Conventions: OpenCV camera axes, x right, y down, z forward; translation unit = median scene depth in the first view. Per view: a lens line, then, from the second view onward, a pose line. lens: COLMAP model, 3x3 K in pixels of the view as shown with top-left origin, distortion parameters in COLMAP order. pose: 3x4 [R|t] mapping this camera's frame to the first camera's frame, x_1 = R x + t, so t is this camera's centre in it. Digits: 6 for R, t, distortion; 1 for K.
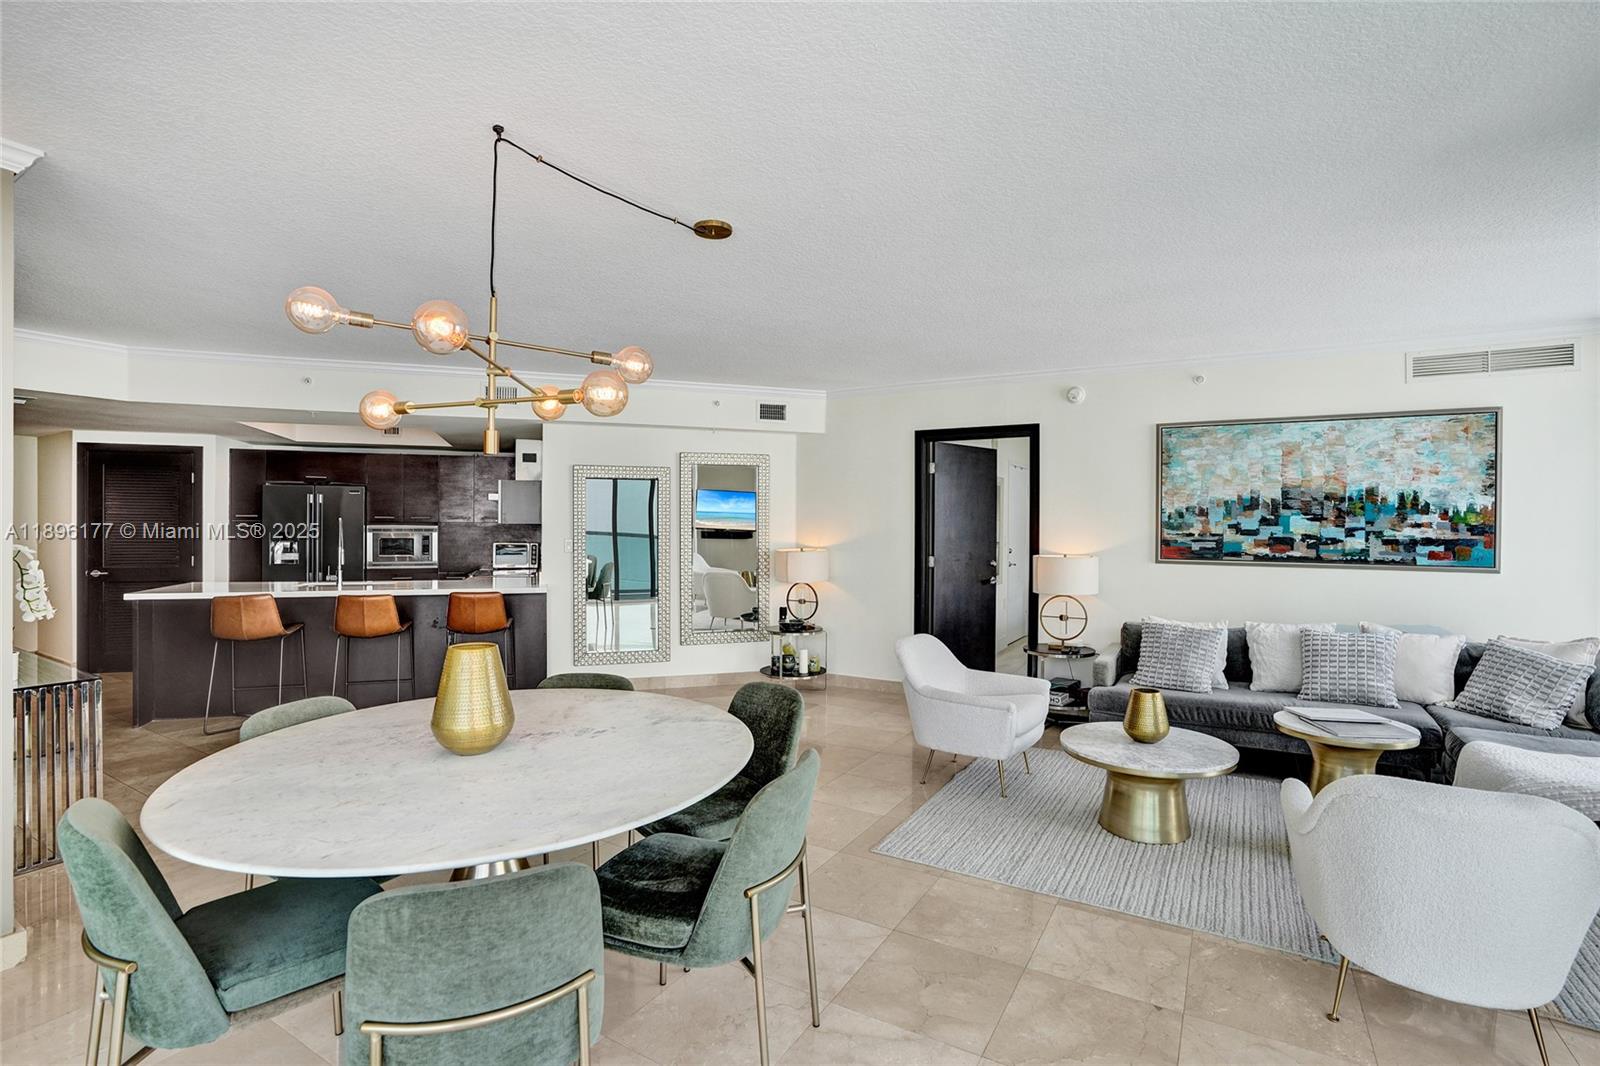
lens RADIAL K [[744.4, 0, 800.5], [0, 744.4, 522.8], [0, 0, 1]] dist [-0.046534, 0.013863]
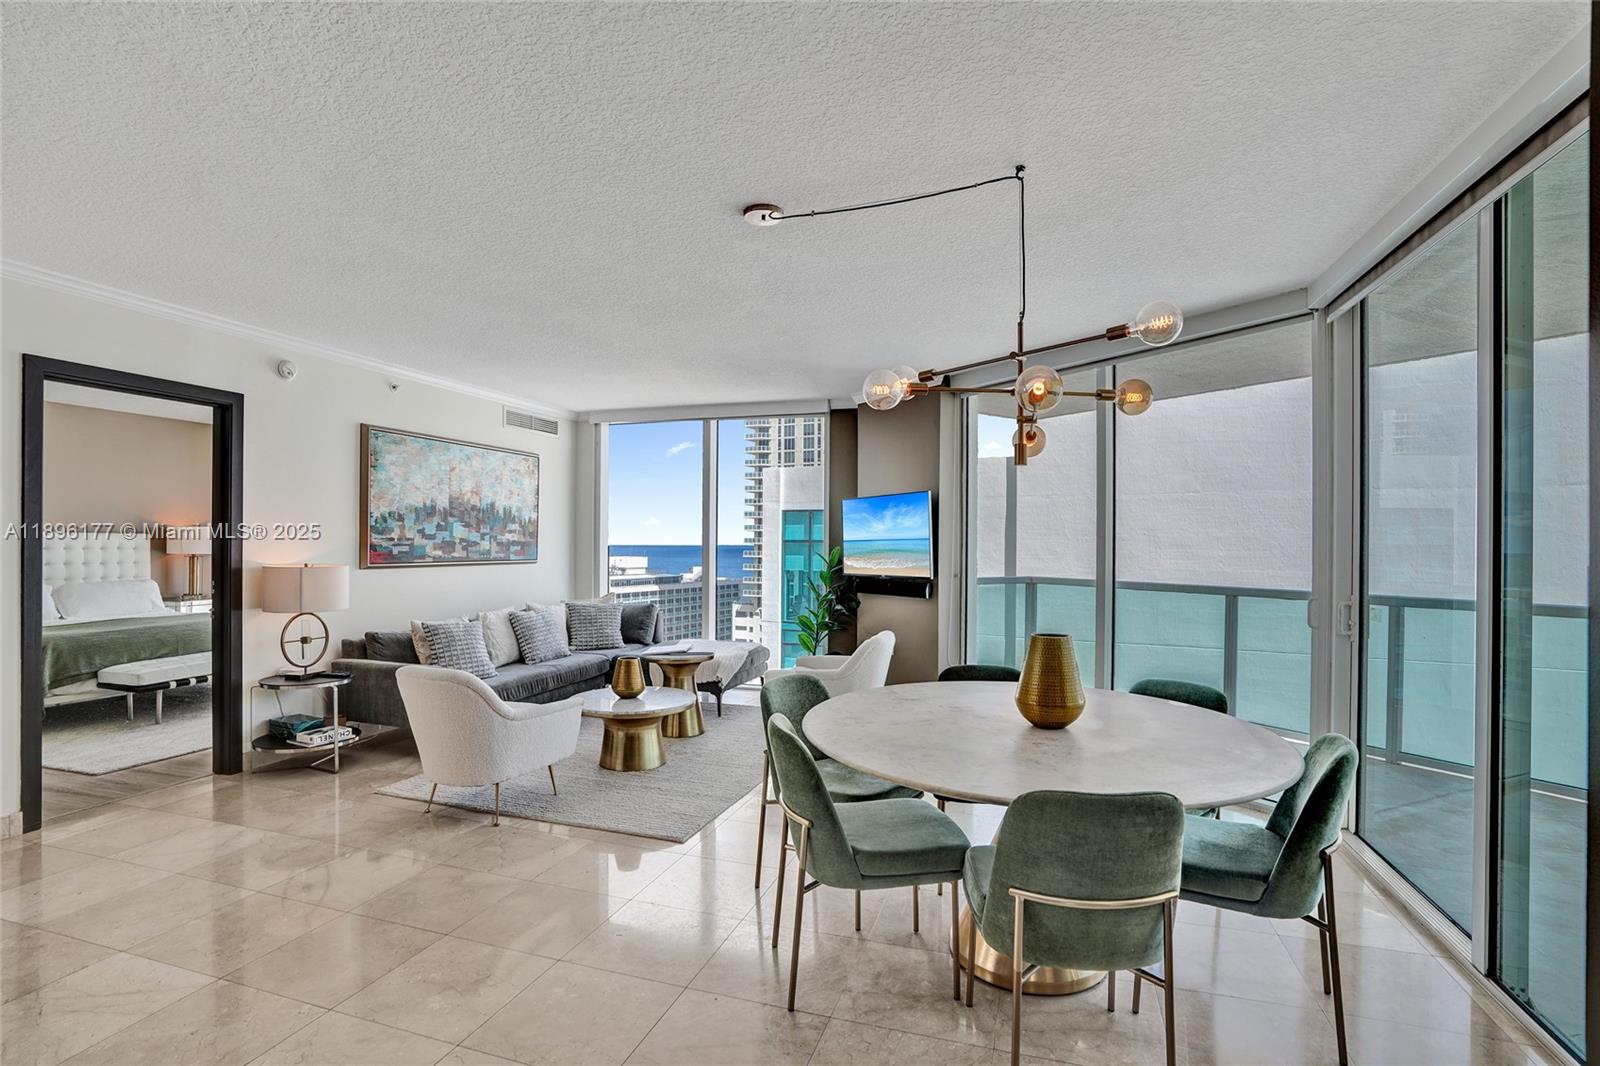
lens RADIAL K [[744.4, 0, 805.5], [0, 744.4, 541.0], [0, 0, 1]] dist [-0.046534, 0.013863]
pose [[-0.192091, -0.004834, 0.981365, -0.555949], [-0.006007, 0.999975, 0.003750, 0.011147], [-0.981359, -0.005174, -0.192115, 0.614768]]
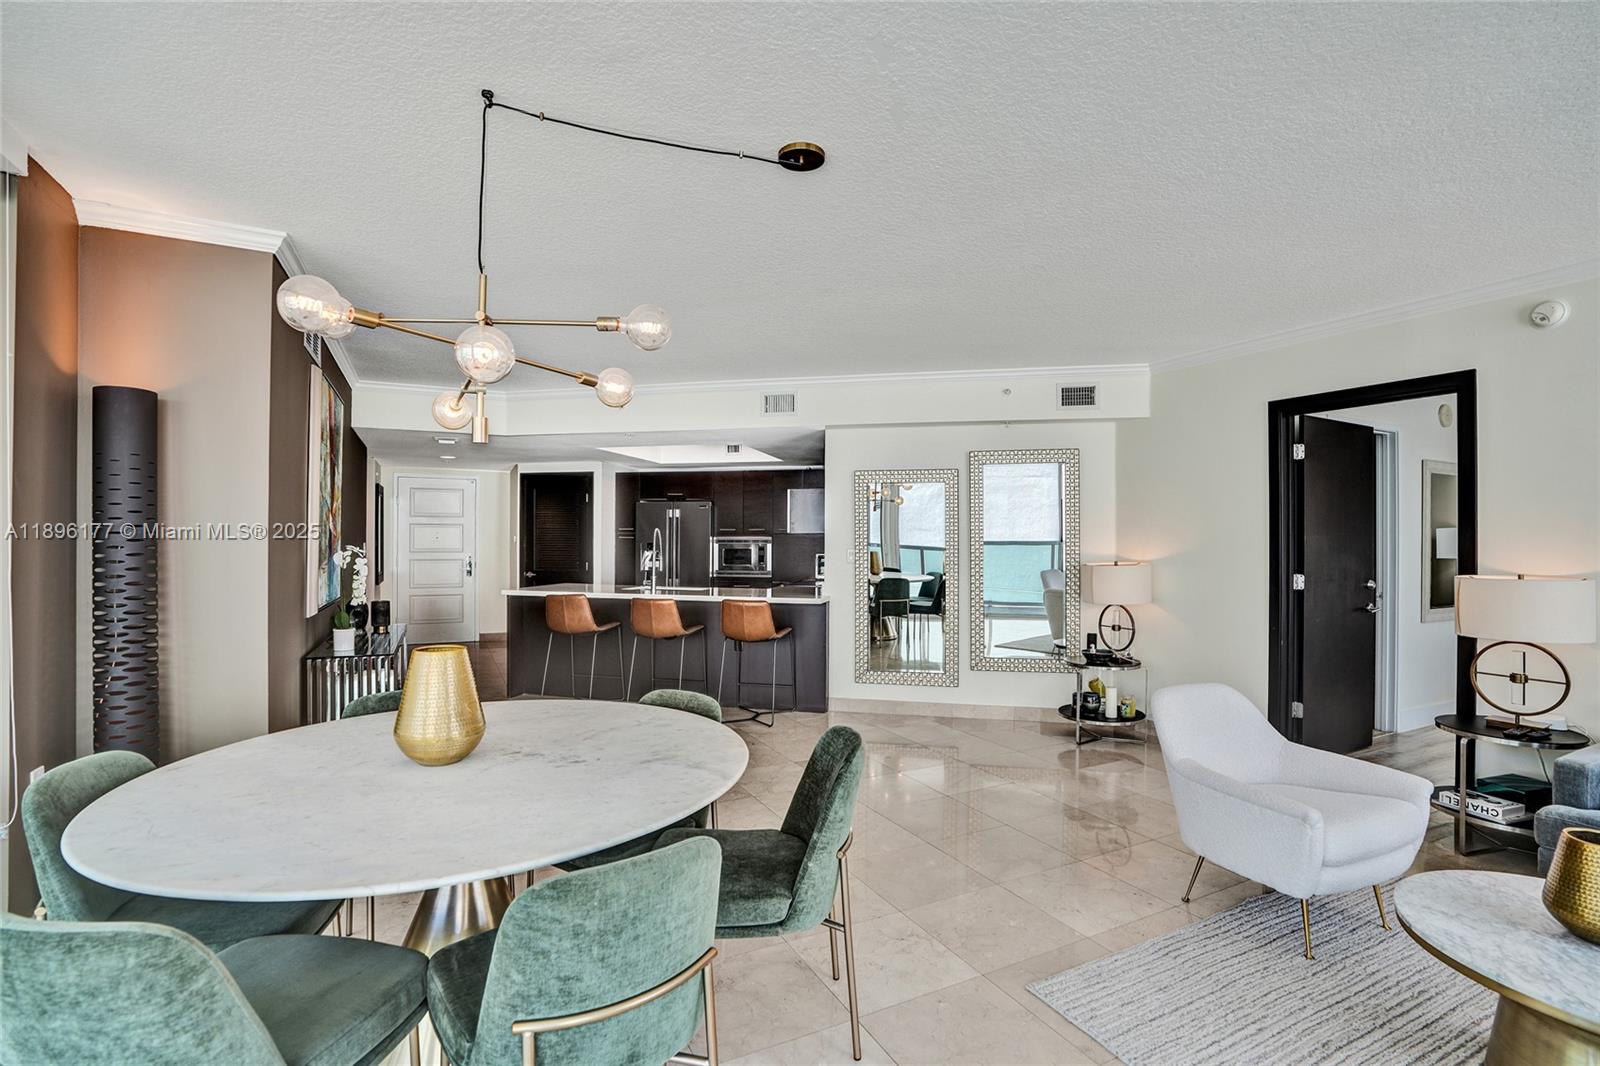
lens RADIAL K [[744.4, 0, 798.0], [0, 744.4, 532.3], [0, 0, 1]] dist [-0.046534, 0.013863]
pose [[0.846625, -0.007799, -0.532133, 0.169671], [0.002750, 0.999943, -0.010281, 0.012306], [0.532183, 0.007241, 0.846598, 0.177668]]
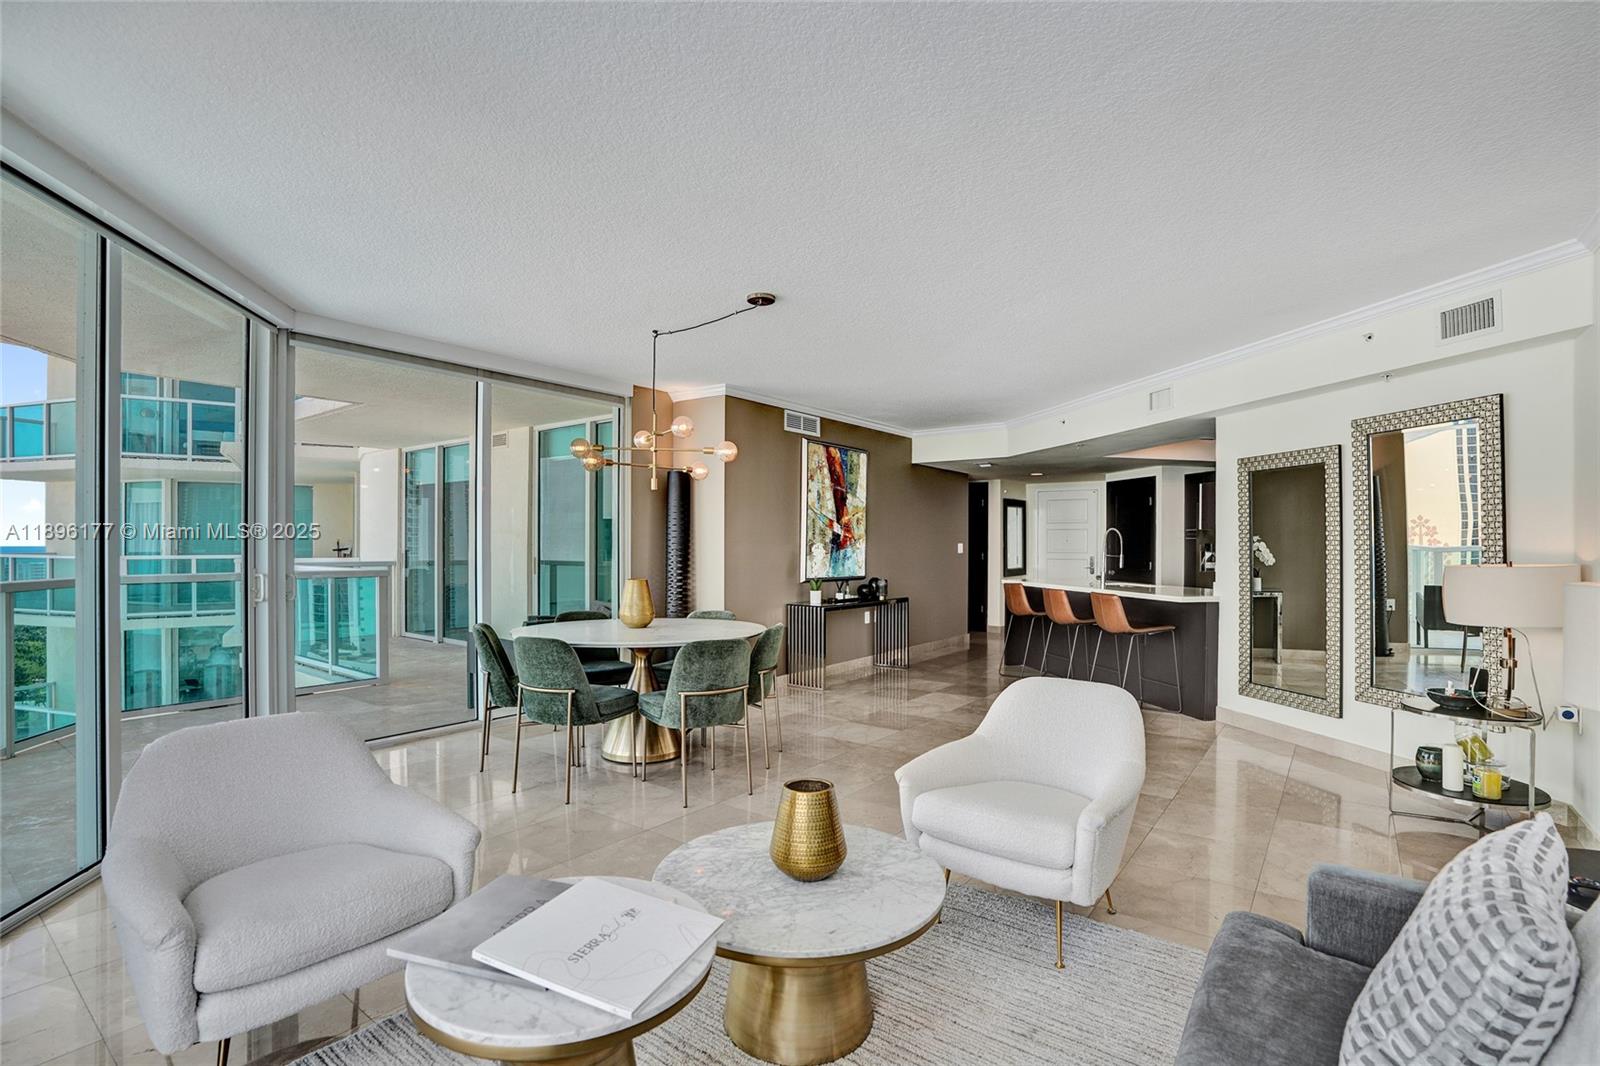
lens RADIAL K [[744.4, 0, 798.8], [0, 744.4, 536.0], [0, 0, 1]] dist [-0.046534, 0.013863]
pose [[-0.100452, -0.019466, -0.994751, 0.693247], [-0.002887, 0.999810, -0.019274, 0.034134], [0.994938, 0.000936, -0.100490, 0.691114]]
